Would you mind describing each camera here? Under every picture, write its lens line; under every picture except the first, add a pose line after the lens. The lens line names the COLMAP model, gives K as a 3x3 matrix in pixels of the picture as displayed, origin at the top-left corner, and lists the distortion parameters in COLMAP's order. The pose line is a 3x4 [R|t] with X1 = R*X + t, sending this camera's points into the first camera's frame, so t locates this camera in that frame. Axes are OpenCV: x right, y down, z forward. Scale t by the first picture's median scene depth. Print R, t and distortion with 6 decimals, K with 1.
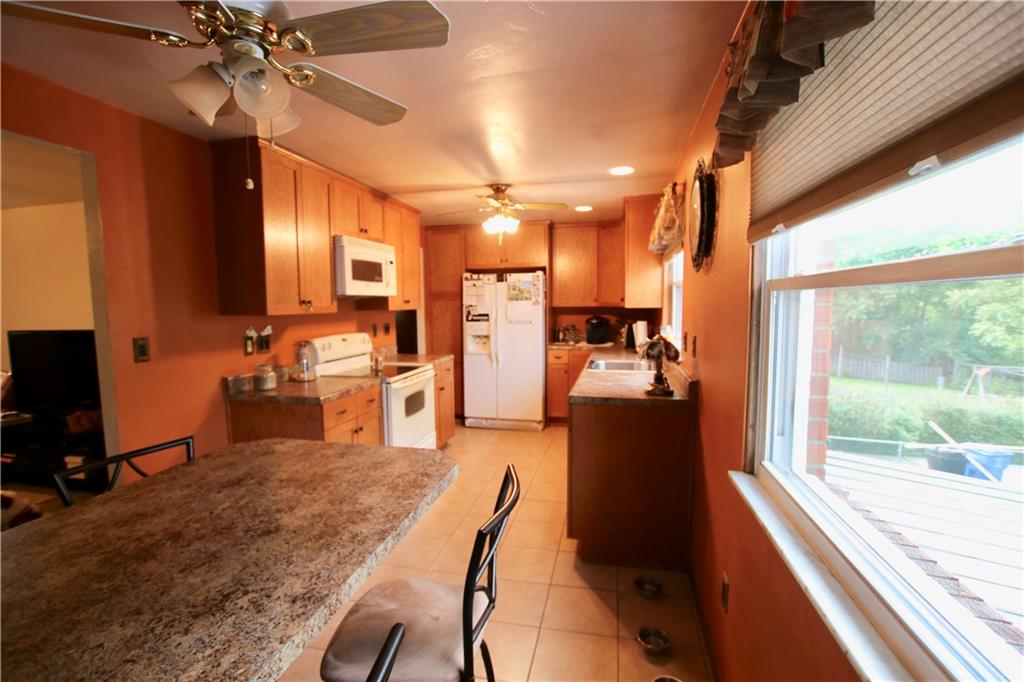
lens RADIAL K [[478.8, 0, 507.9], [0, 478.8, 341.0], [0, 0, 1]] dist [-0.000812, -0.000233]
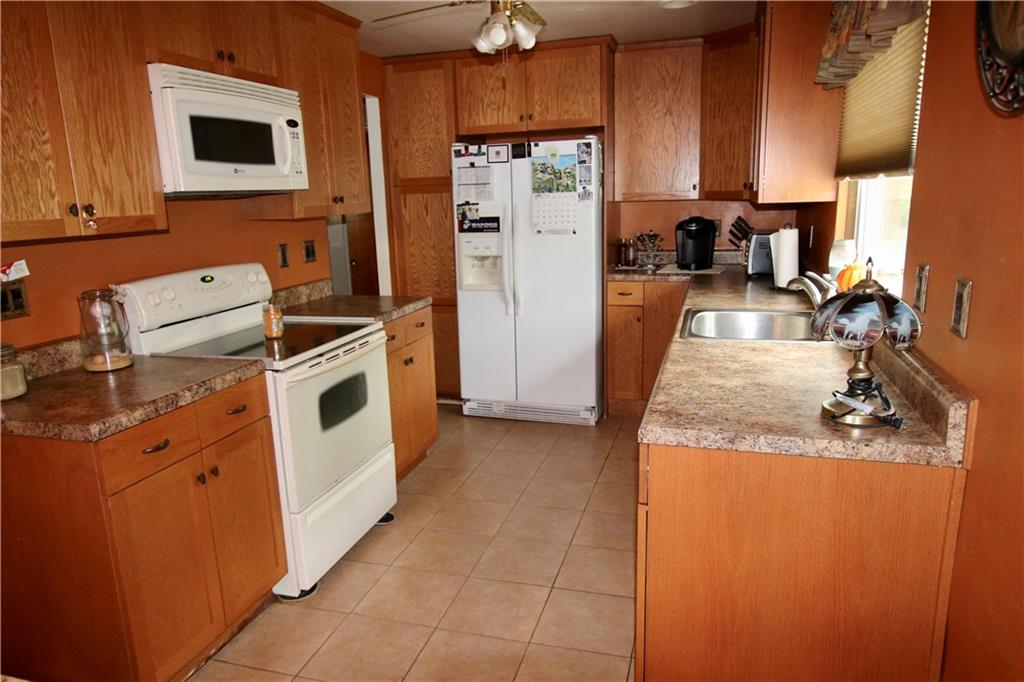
lens RADIAL K [[691.5, 0, 514.7], [0, 691.5, 345.0], [0, 0, 1]] dist [0.005824, 0.002376]
pose [[0.998174, -0.008114, -0.059861, 0.025099], [0.016376, 0.990178, 0.138848, -0.021848], [0.058146, -0.139575, 0.988503, 0.191385]]
